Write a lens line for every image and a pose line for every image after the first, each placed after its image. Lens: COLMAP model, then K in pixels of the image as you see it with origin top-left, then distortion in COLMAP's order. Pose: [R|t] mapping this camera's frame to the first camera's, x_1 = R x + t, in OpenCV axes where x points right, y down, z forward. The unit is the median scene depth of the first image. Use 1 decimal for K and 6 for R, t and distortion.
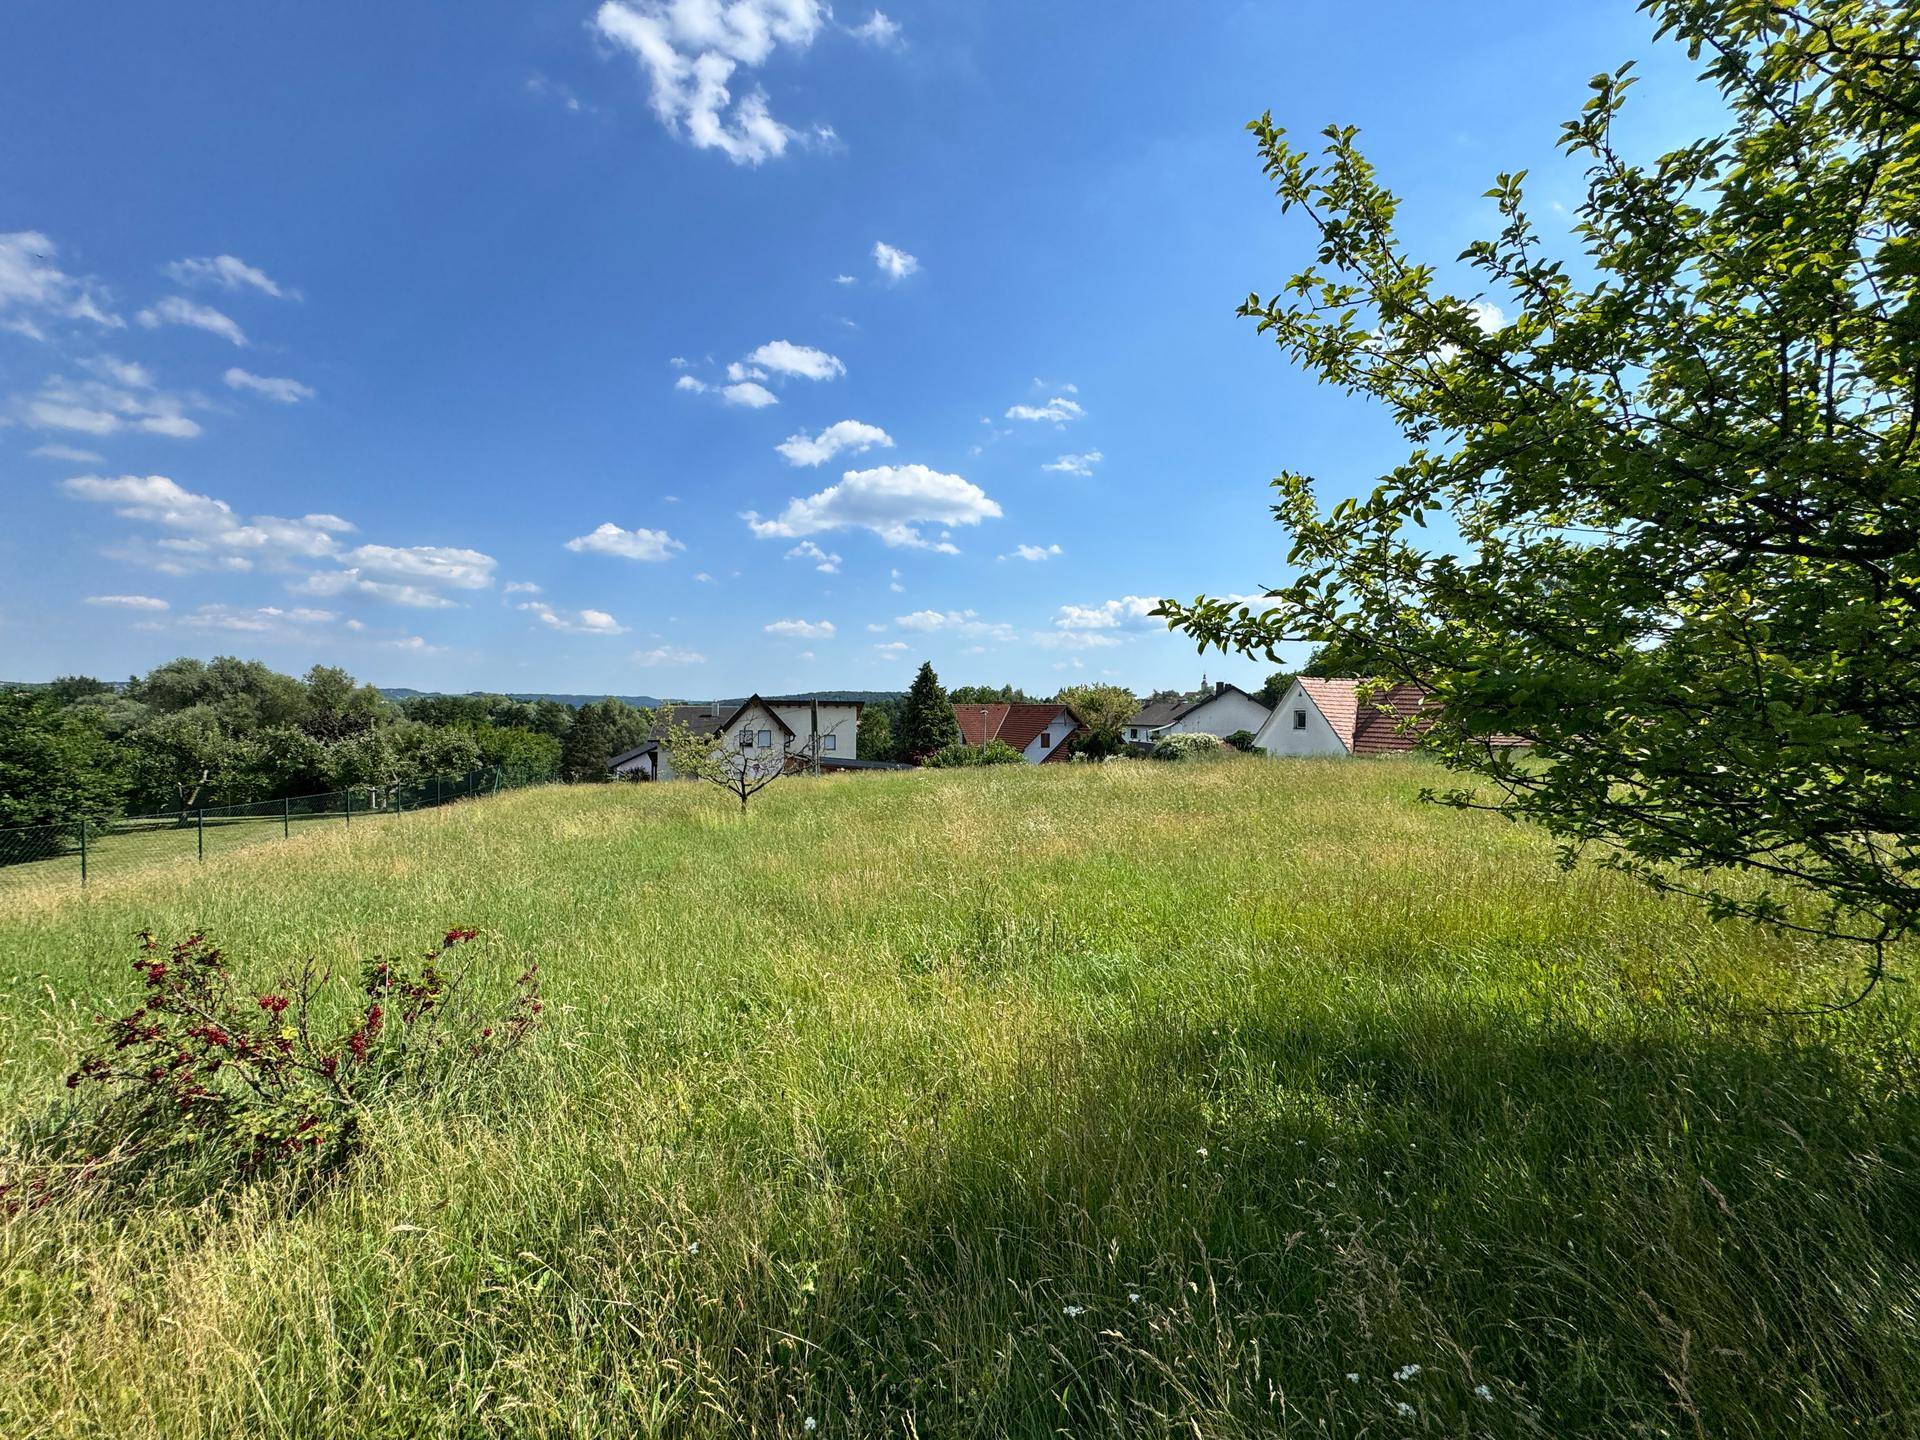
lens RADIAL K [[744.6, 0, 953.1], [0, 744.6, 719.1], [0, 0, 1]] dist [-0.017095, 0.000609]
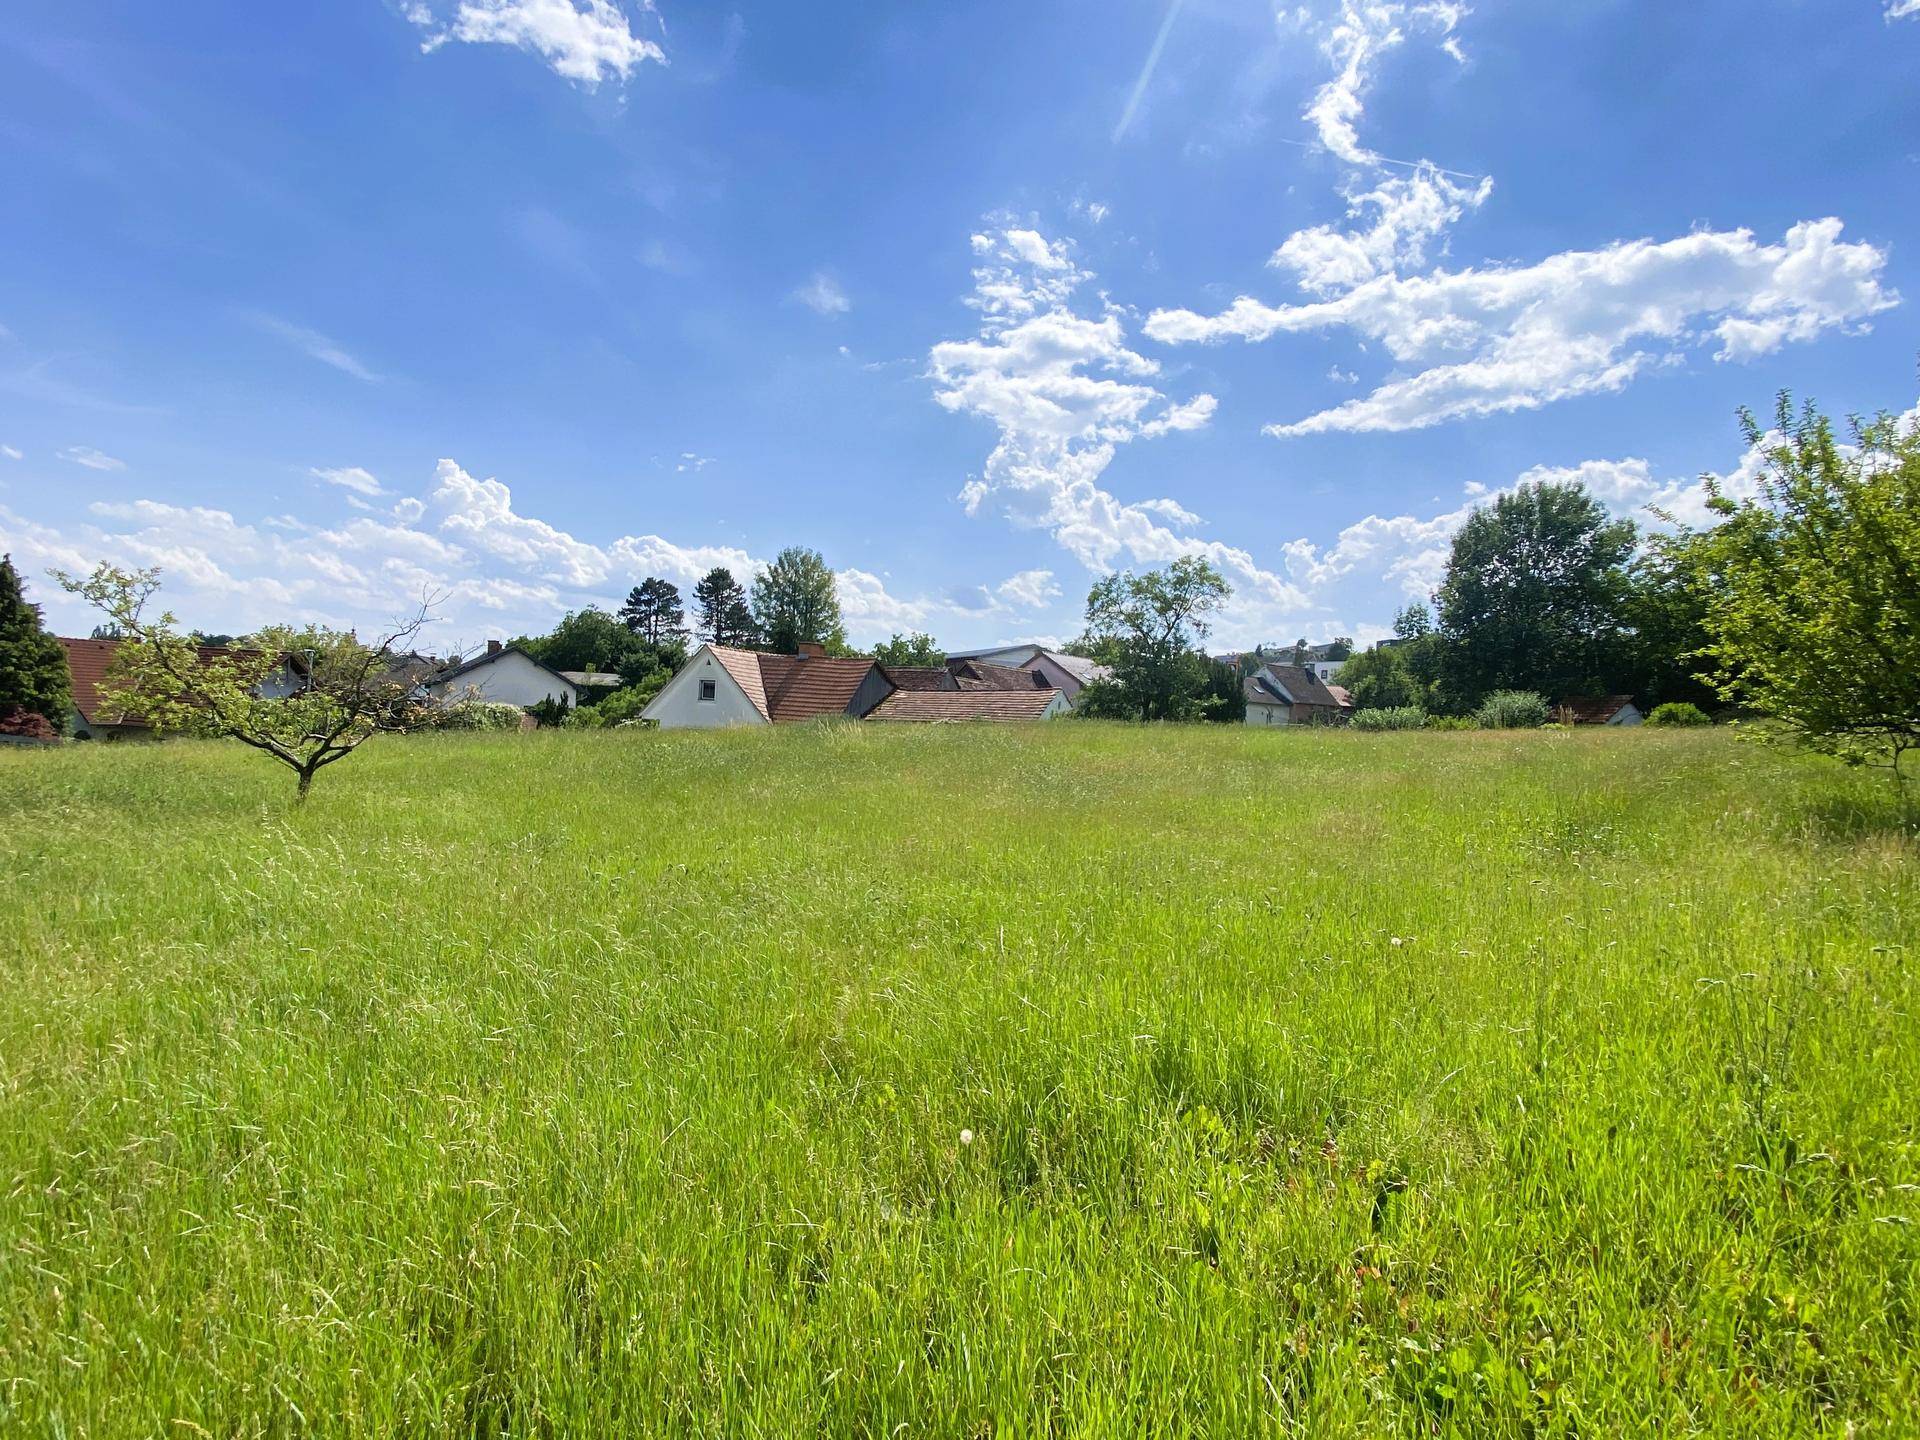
lens RADIAL K [[844.9, 0, 955.9], [0, 844.9, 730.7], [0, 0, 1]] dist [-0.004761, -0.009888]
pose [[0.572733, 0.012044, 0.819653, -0.304690], [-0.045336, 0.998827, 0.017002, 0.027946], [-0.818487, -0.046897, 0.572607, 0.166328]]
